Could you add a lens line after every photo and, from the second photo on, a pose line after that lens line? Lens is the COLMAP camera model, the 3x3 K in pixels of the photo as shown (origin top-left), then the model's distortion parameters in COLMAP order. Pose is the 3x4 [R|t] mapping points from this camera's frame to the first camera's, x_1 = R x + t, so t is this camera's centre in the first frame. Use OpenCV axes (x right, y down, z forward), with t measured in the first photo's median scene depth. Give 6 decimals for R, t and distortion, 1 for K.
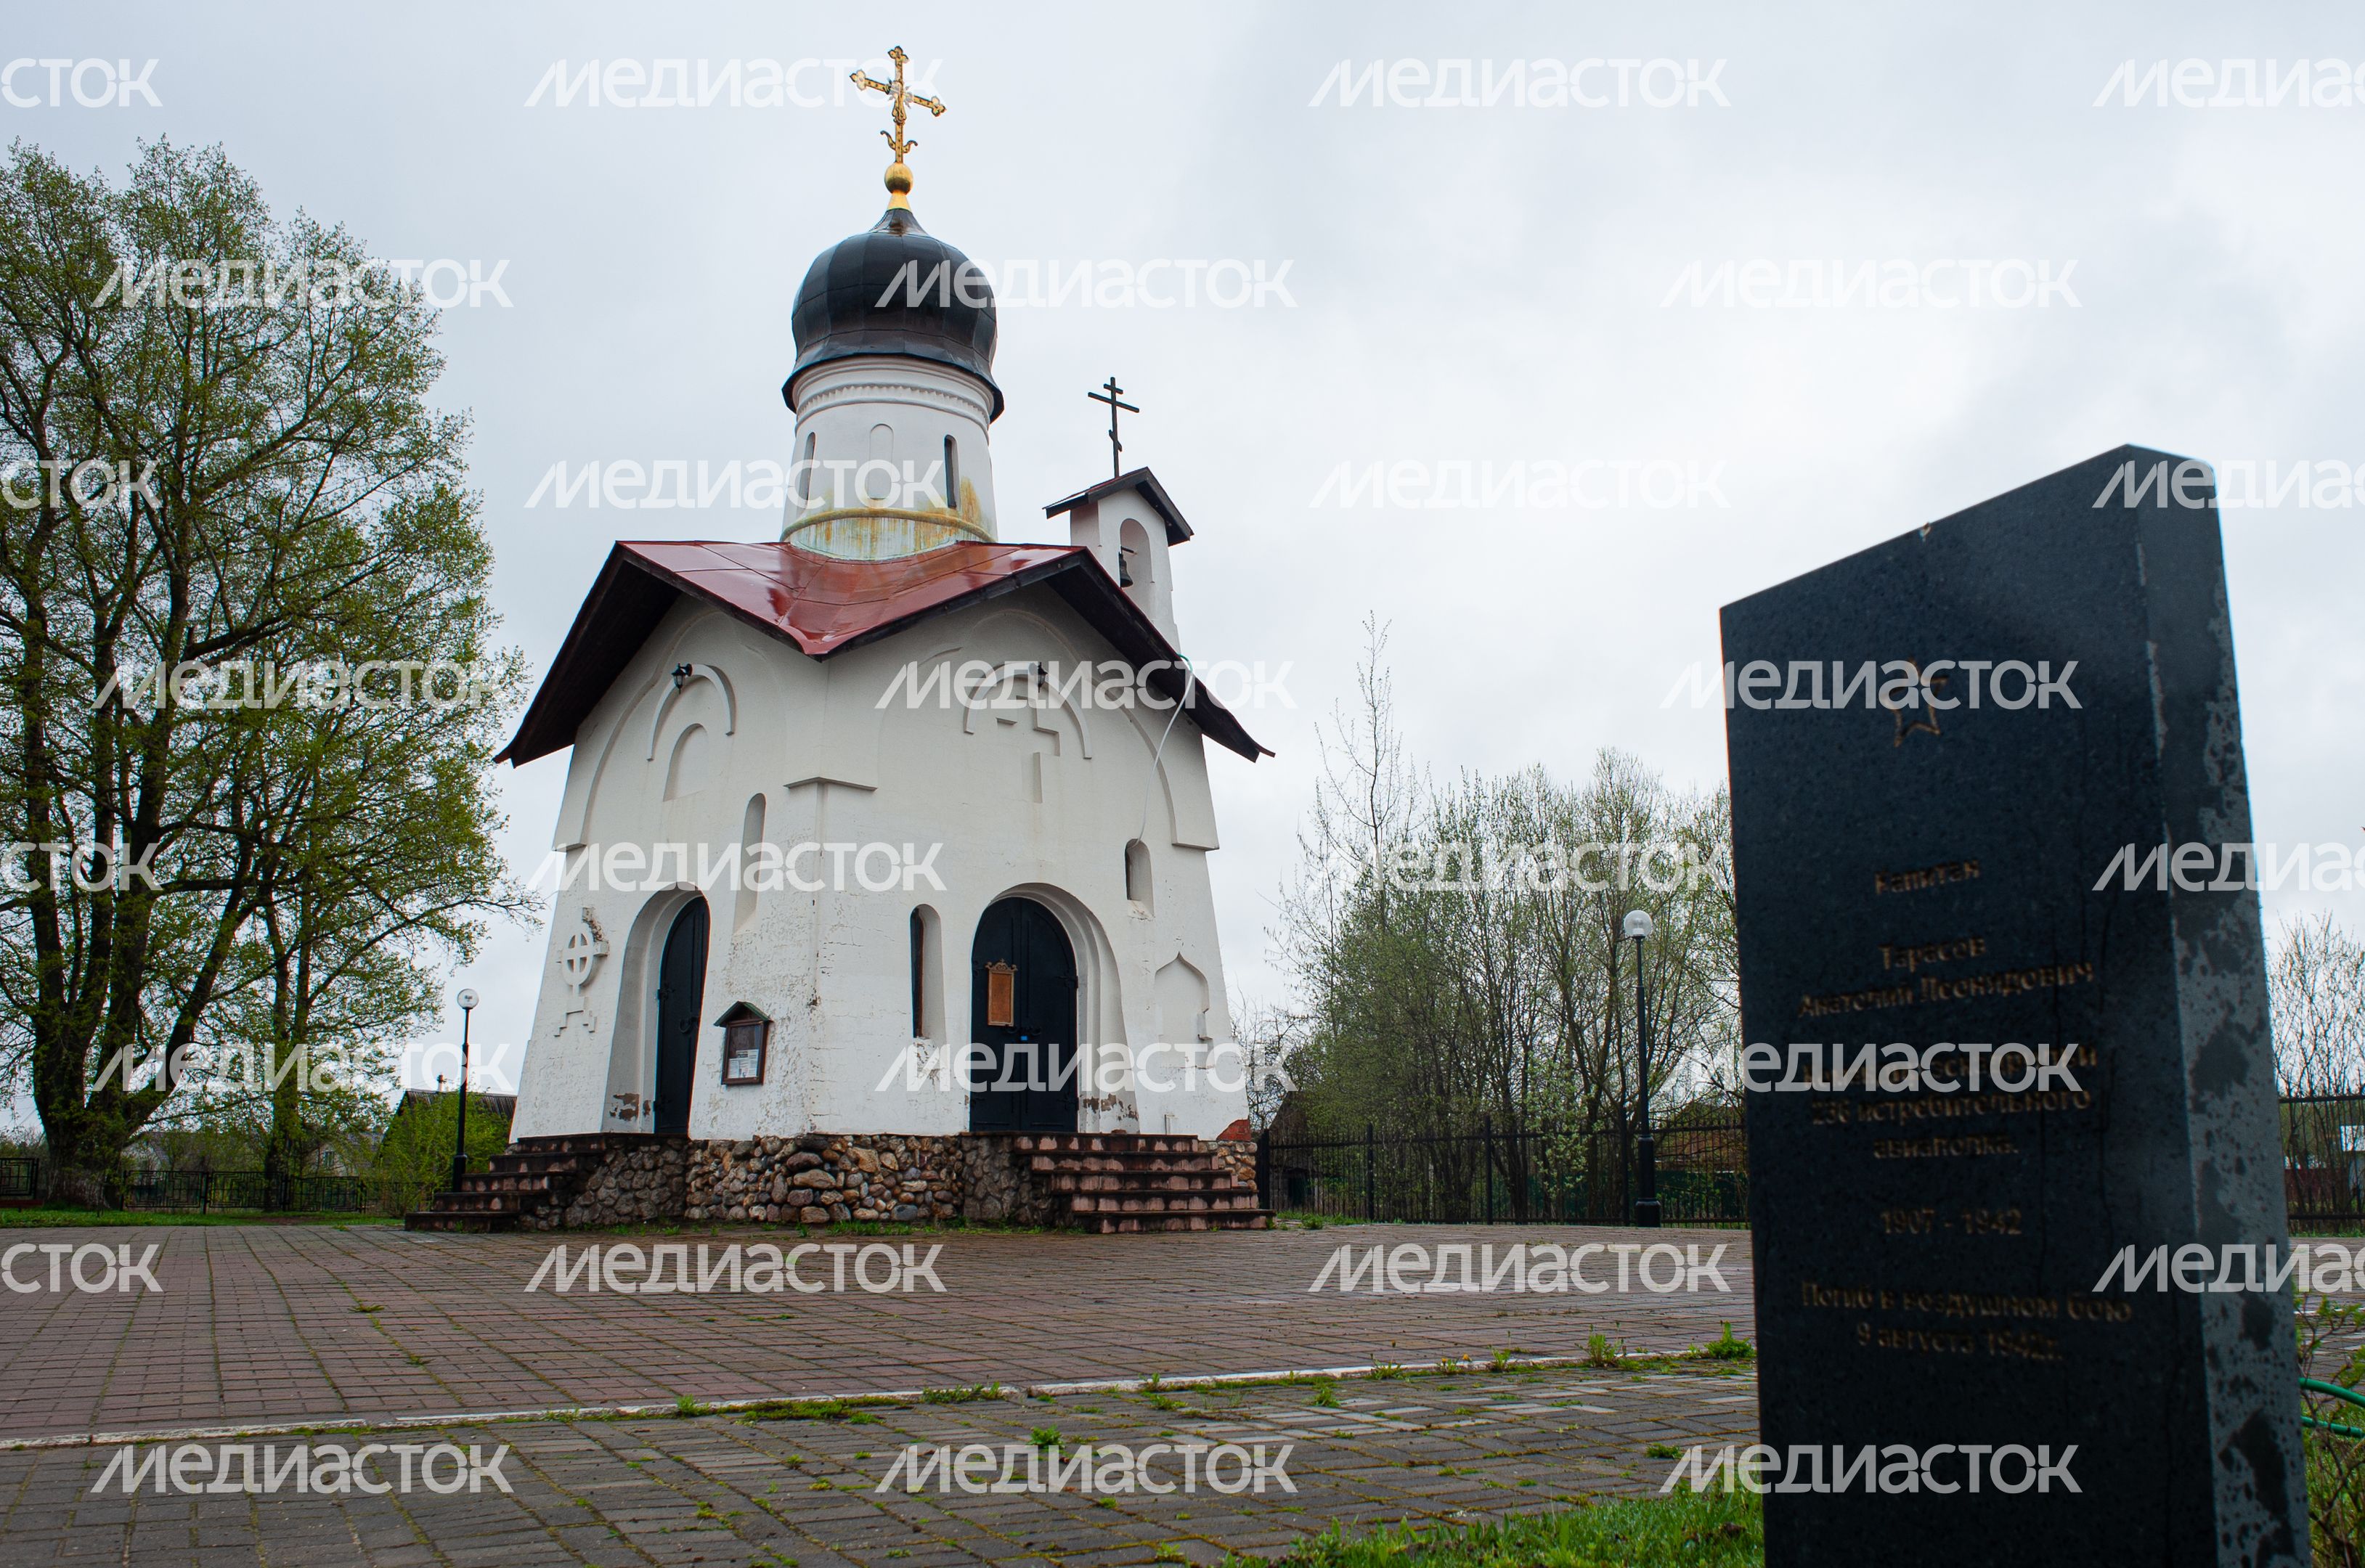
lens RADIAL K [[1931.5, 0, 1298.9], [0, 1931.5, 894.0], [0, 0, 1]] dist [-0.086819, 0.072931]
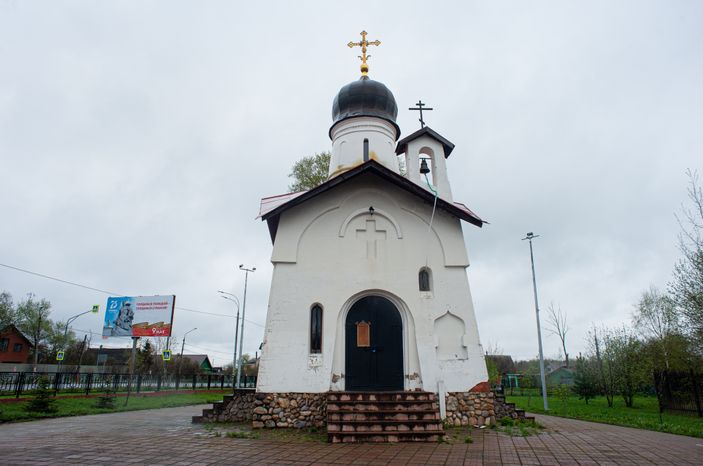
lens RADIAL K [[476.8, 0, 359.1], [0, 476.8, 230.0], [0, 0, 1]] dist [-0.082666, 0.061161]
pose [[0.725841, -0.196304, -0.659257, 0.268206], [0.095744, 0.977916, -0.185776, 0.031393], [0.681166, 0.071724, 0.728607, 0.492000]]
